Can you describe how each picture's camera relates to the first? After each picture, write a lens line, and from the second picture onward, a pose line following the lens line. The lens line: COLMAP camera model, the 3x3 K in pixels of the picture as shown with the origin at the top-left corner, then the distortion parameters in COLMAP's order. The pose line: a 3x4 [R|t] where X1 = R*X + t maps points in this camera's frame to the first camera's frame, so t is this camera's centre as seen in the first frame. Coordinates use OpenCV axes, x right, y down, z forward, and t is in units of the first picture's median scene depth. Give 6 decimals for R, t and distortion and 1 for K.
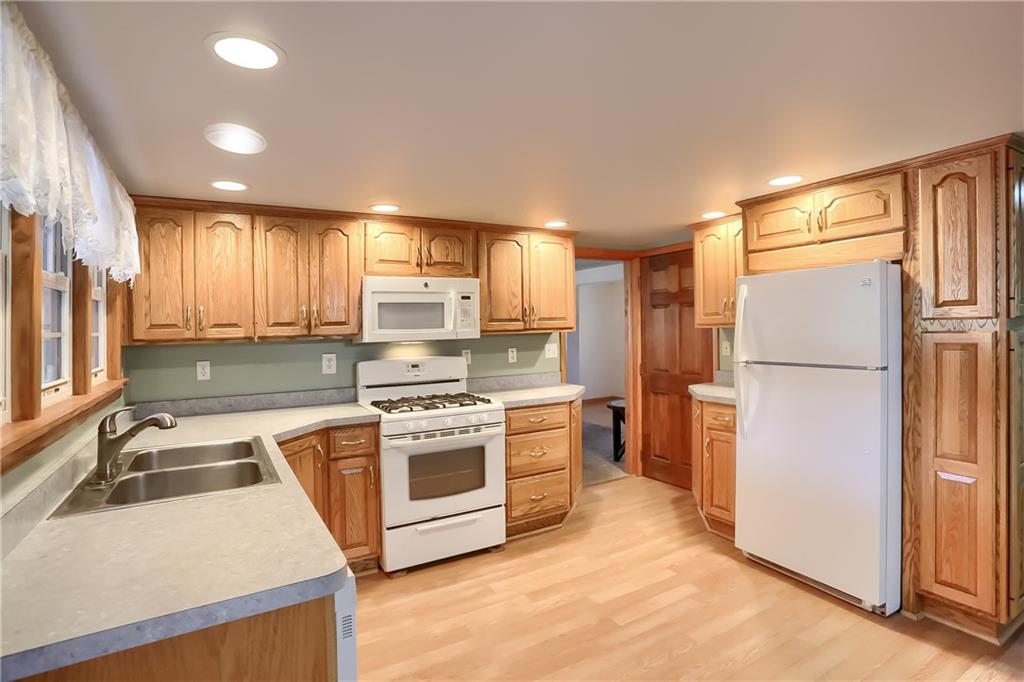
lens RADIAL K [[517.2, 0, 511.0], [0, 517.2, 347.9], [0, 0, 1]] dist [0.000152, 0.000341]
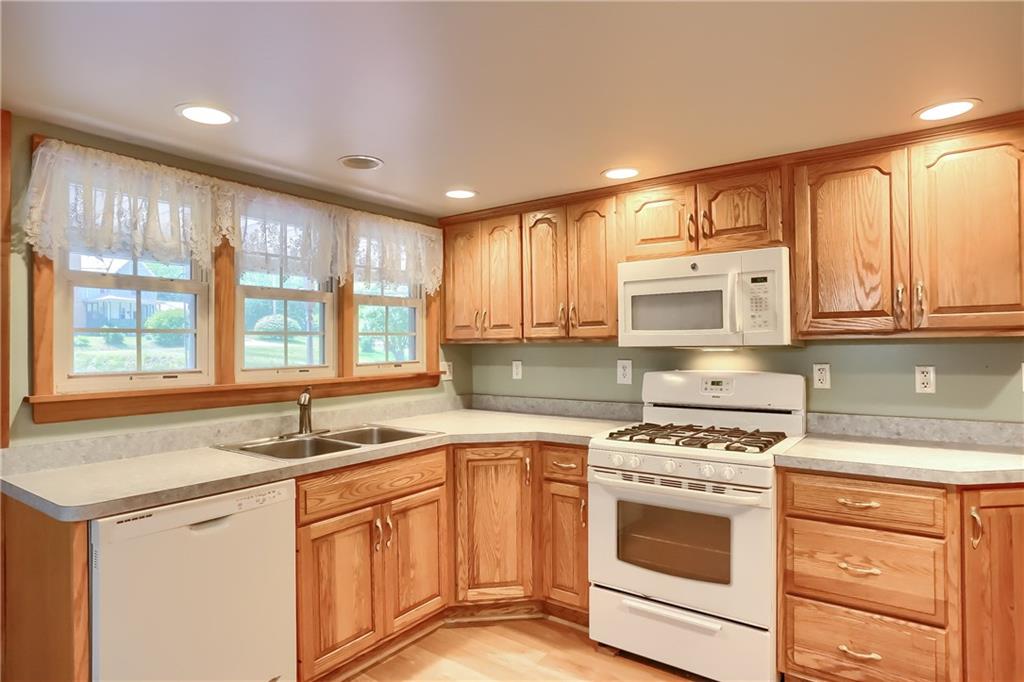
lens RADIAL K [[621.0, 0, 470.8], [0, 621.0, 337.4], [0, 0, 1]] dist [0.000471, 0.001694]
pose [[0.390867, 0.010477, -0.920388, 0.501055], [-0.033471, 0.999436, -0.002838, -0.014203], [0.919838, 0.031916, 0.390997, 0.412329]]
